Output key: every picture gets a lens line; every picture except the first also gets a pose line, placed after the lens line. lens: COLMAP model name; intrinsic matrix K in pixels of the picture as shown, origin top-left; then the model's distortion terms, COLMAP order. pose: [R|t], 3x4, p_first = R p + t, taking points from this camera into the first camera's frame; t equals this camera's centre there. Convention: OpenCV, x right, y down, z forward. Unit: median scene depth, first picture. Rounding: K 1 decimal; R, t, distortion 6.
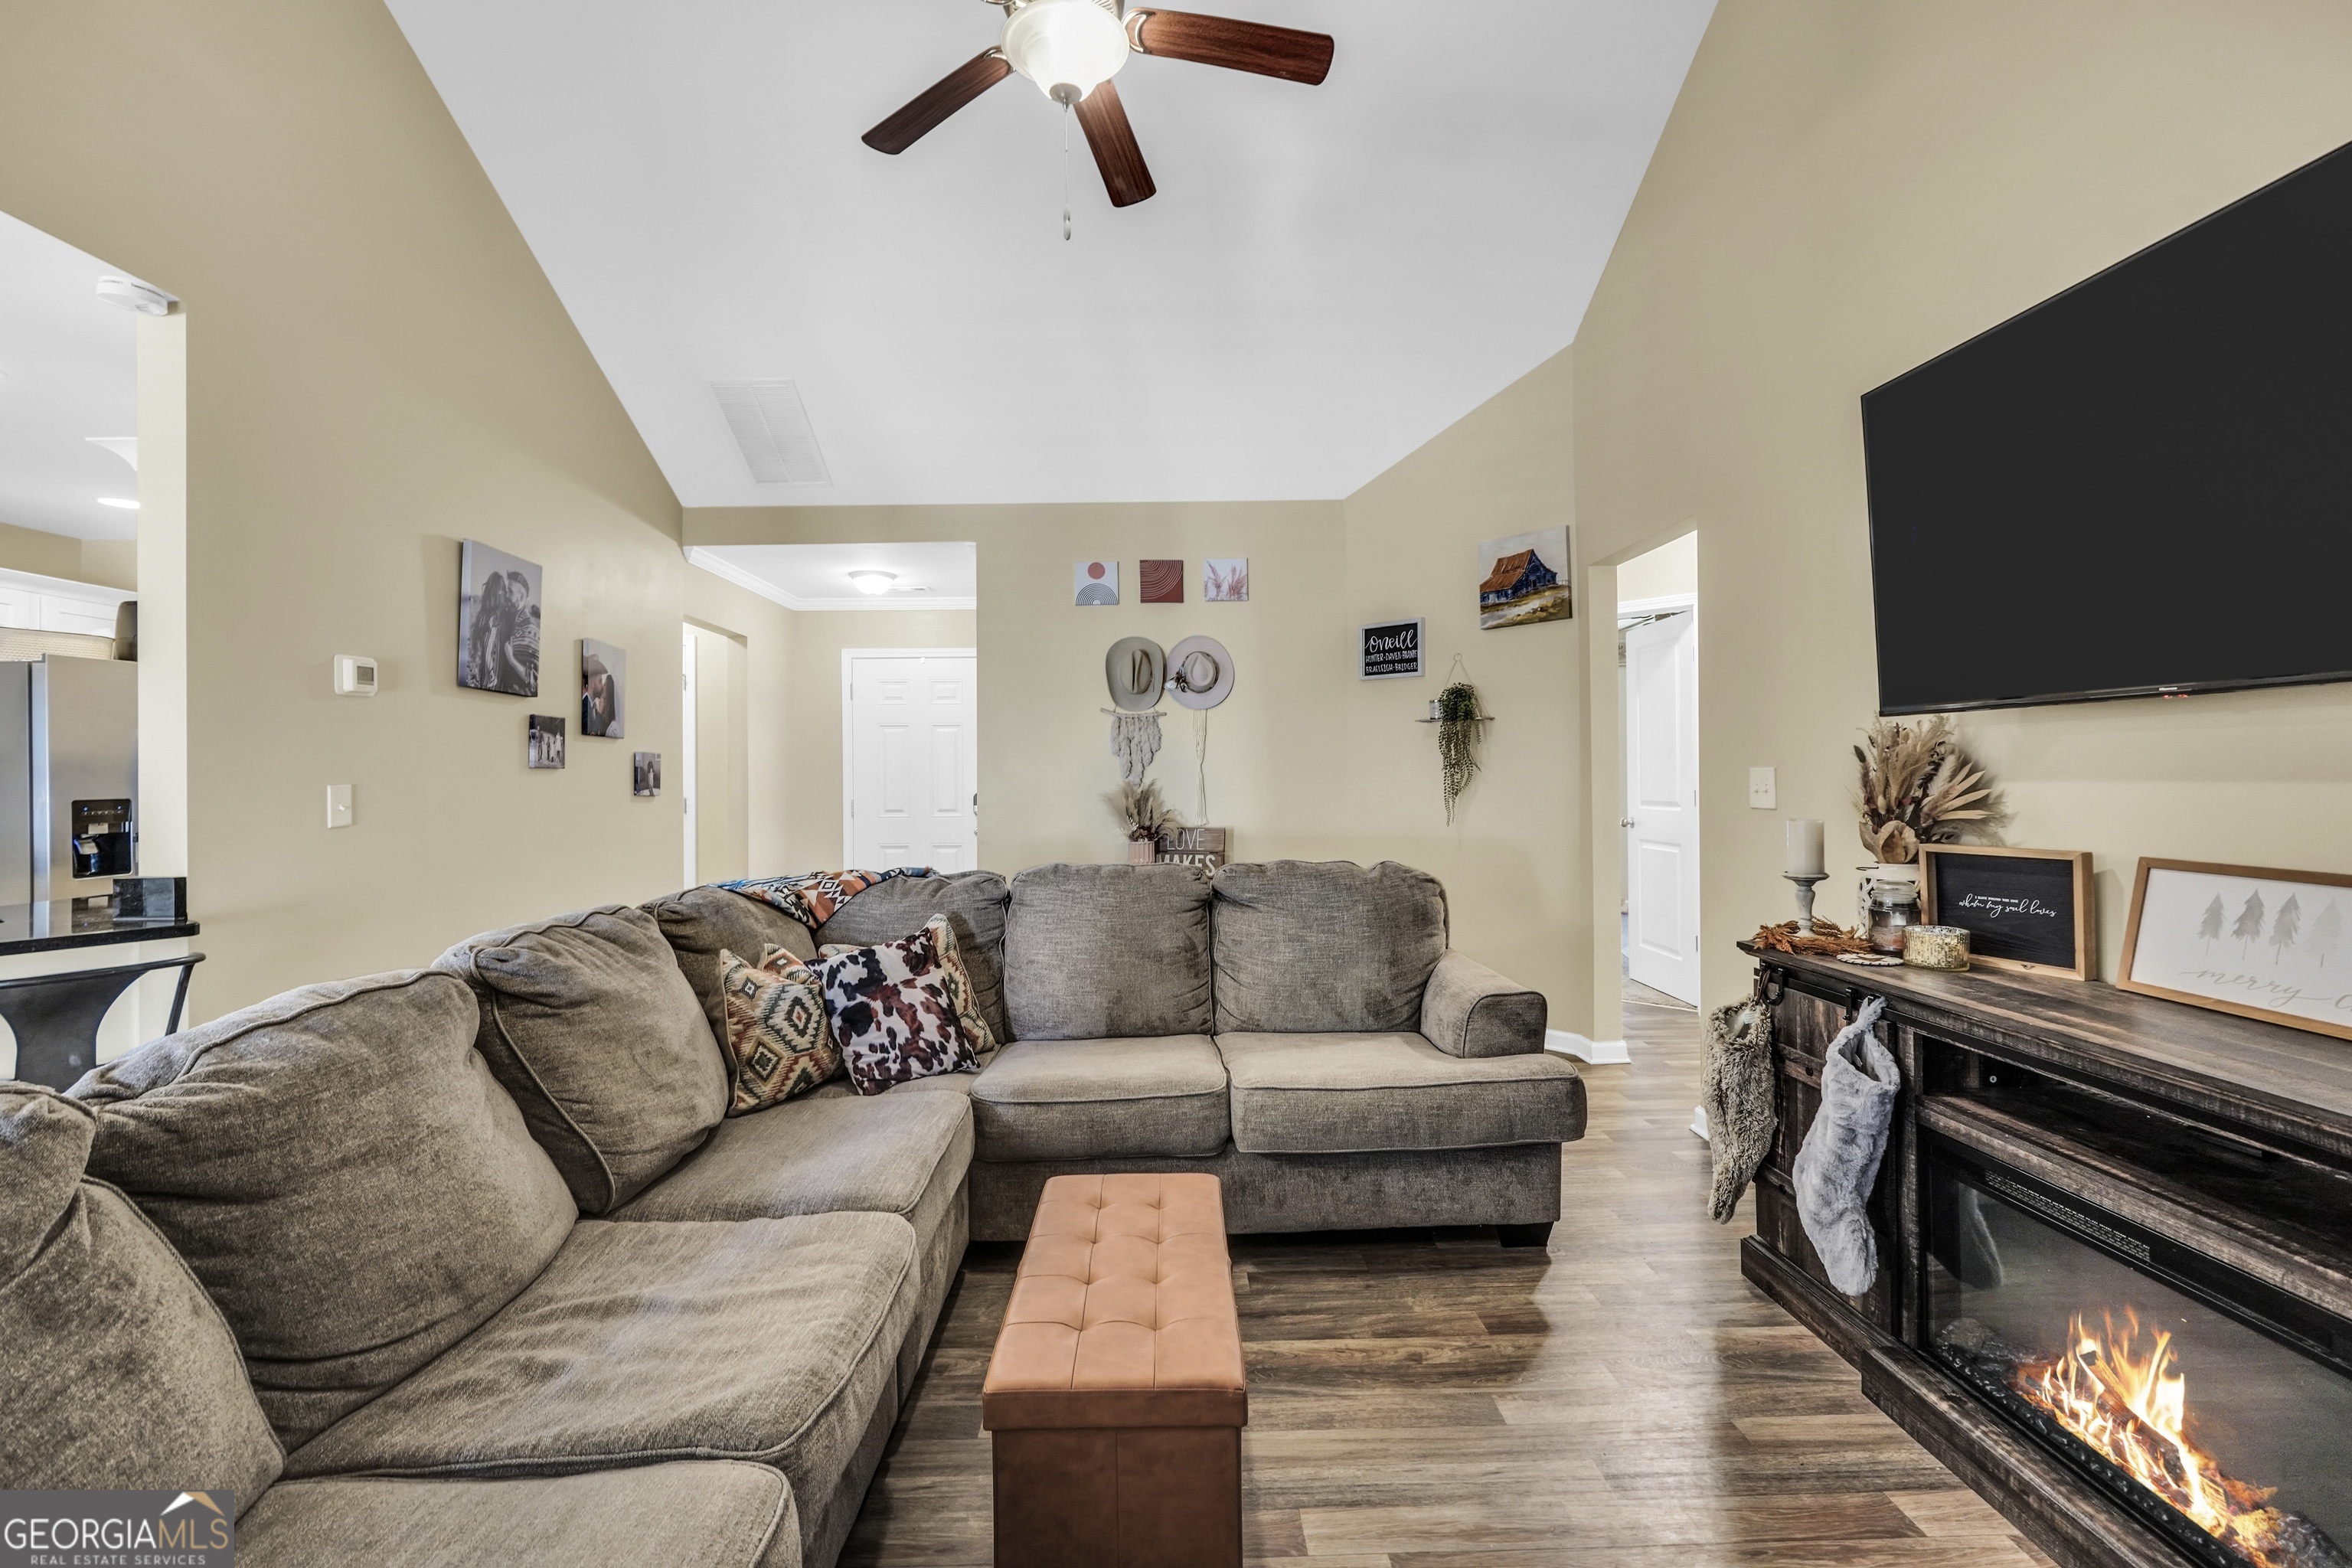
lens RADIAL K [[999.8, 0, 1170.9], [0, 999.8, 759.5], [0, 0, 1]] dist [0.001336, 0.000621]
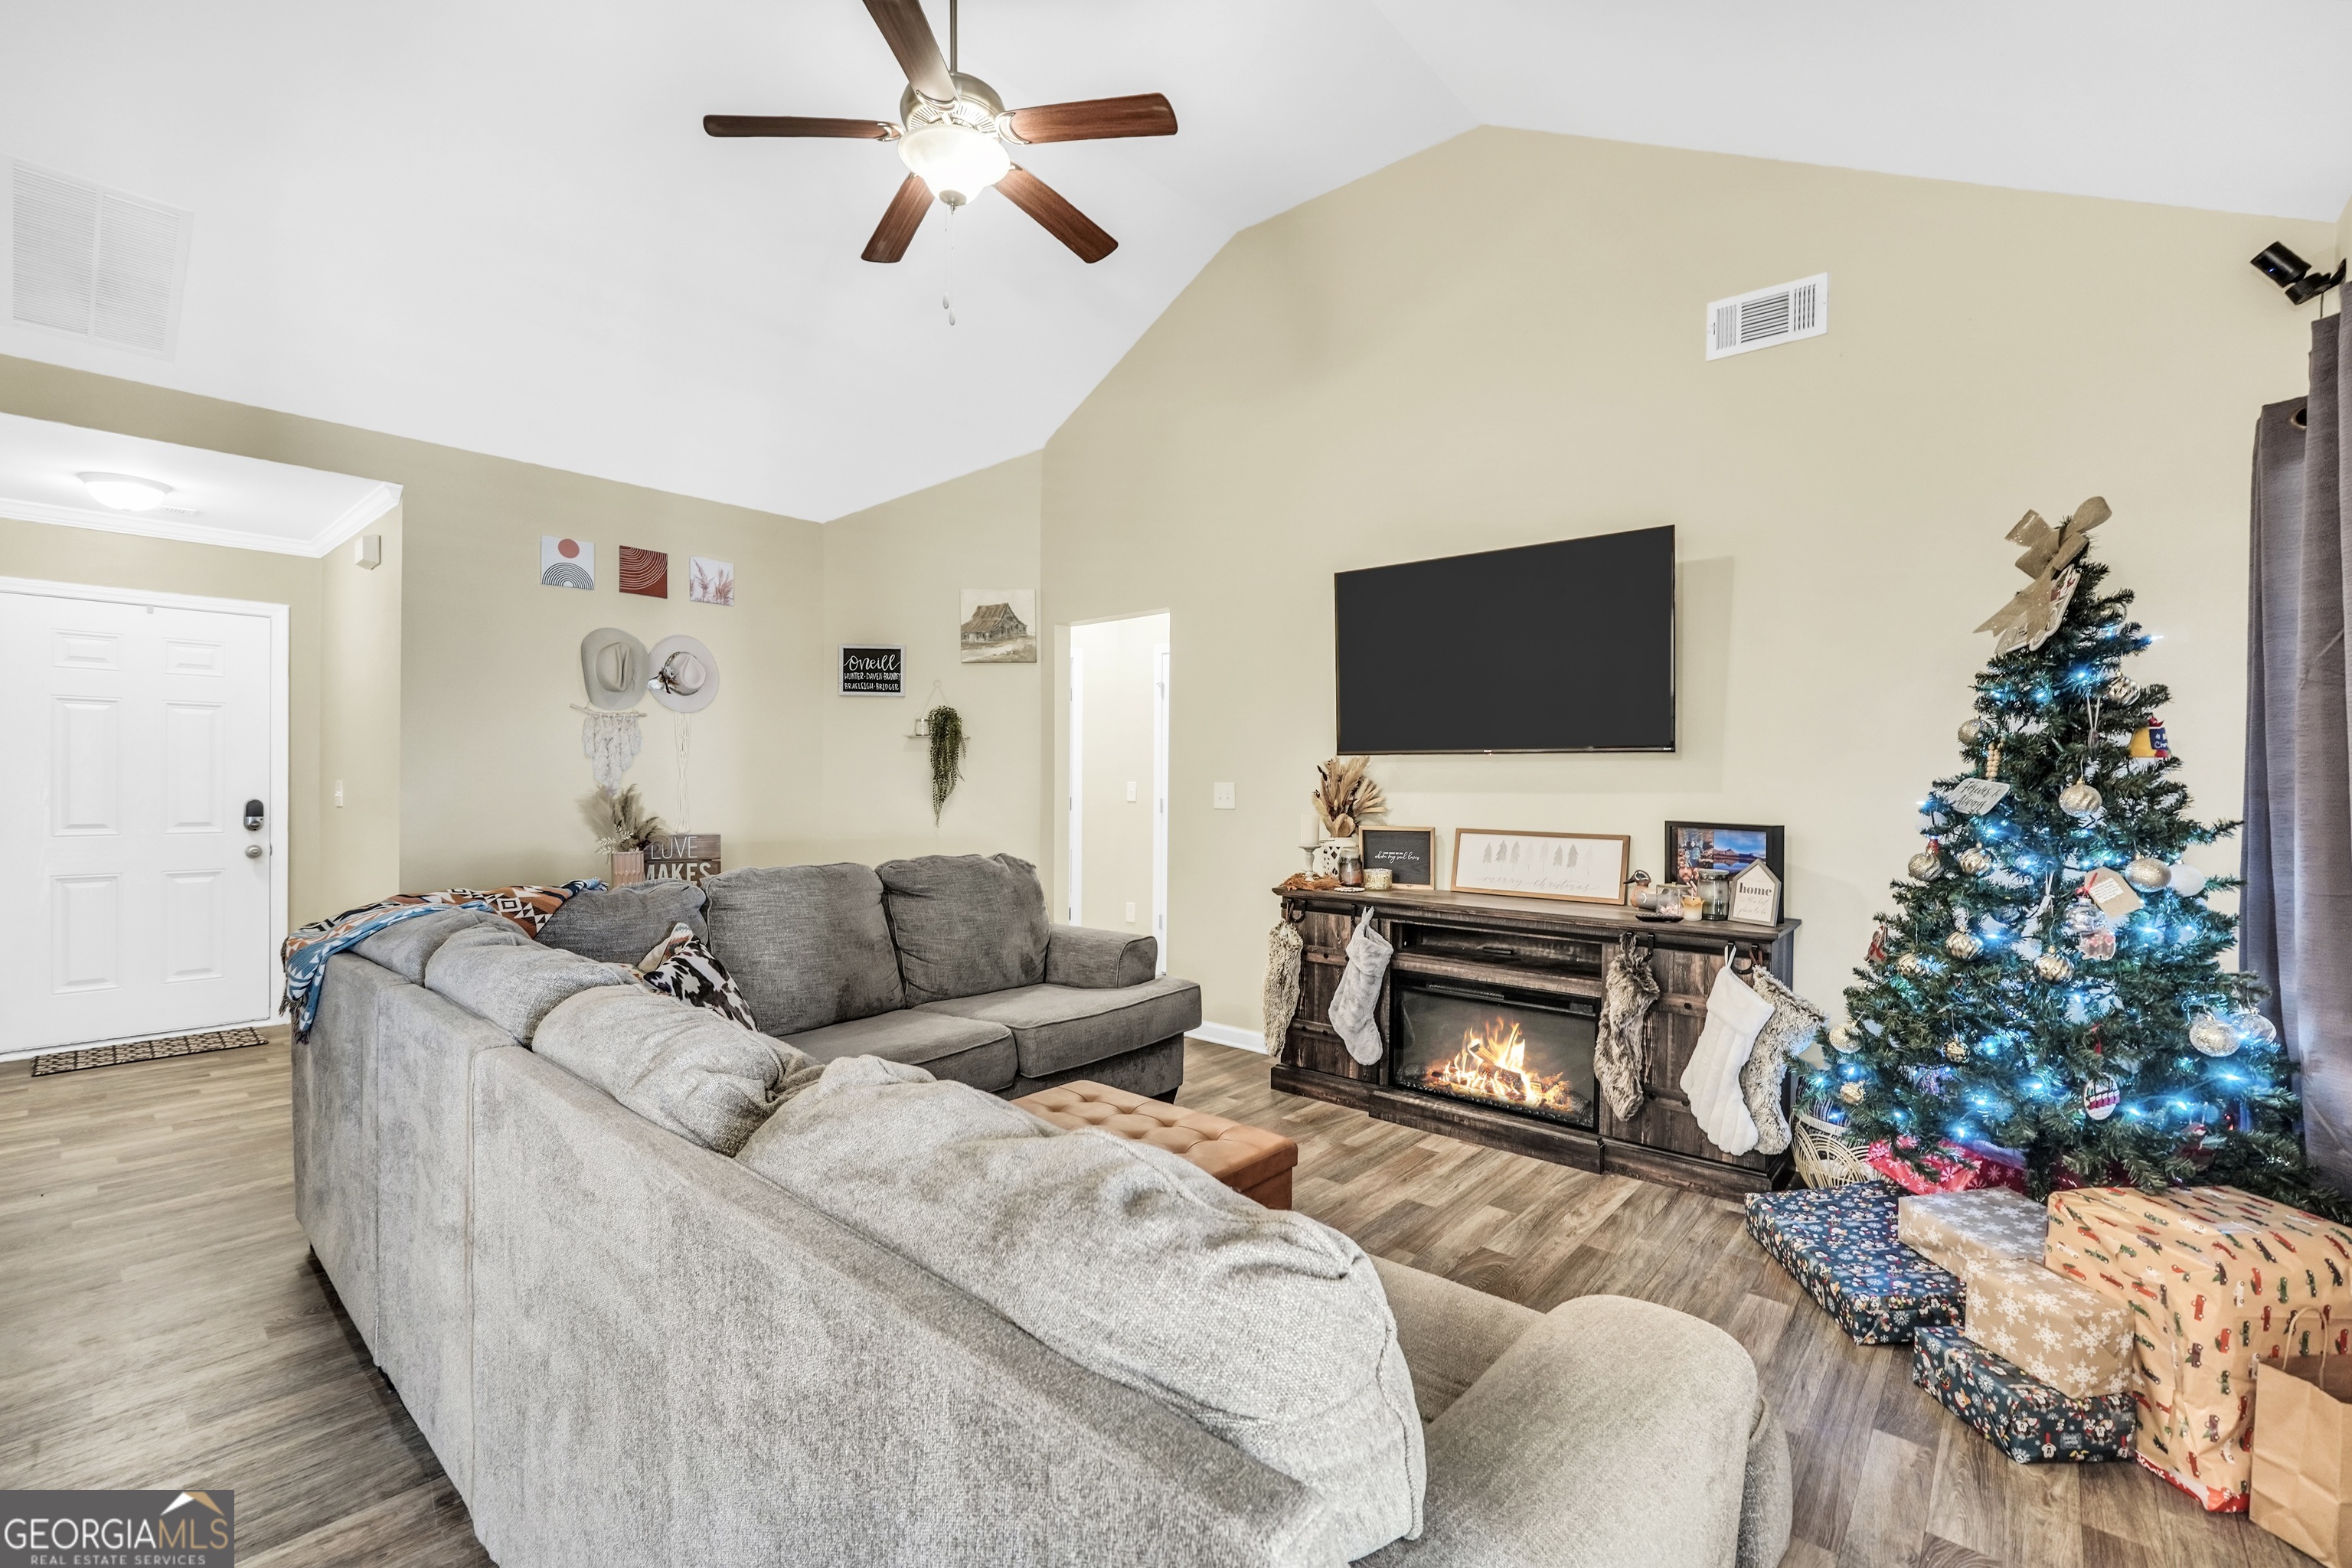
lens RADIAL K [[1003.3, 0, 1175.1], [0, 1003.3, 779.8], [0, 0, 1]] dist [-0.020779, 0.008265]
pose [[0.678565, 0.017278, 0.734337, -0.600477], [-0.023890, 0.999714, -0.001447, 0.007879], [-0.734152, -0.016561, 0.678783, 0.002981]]
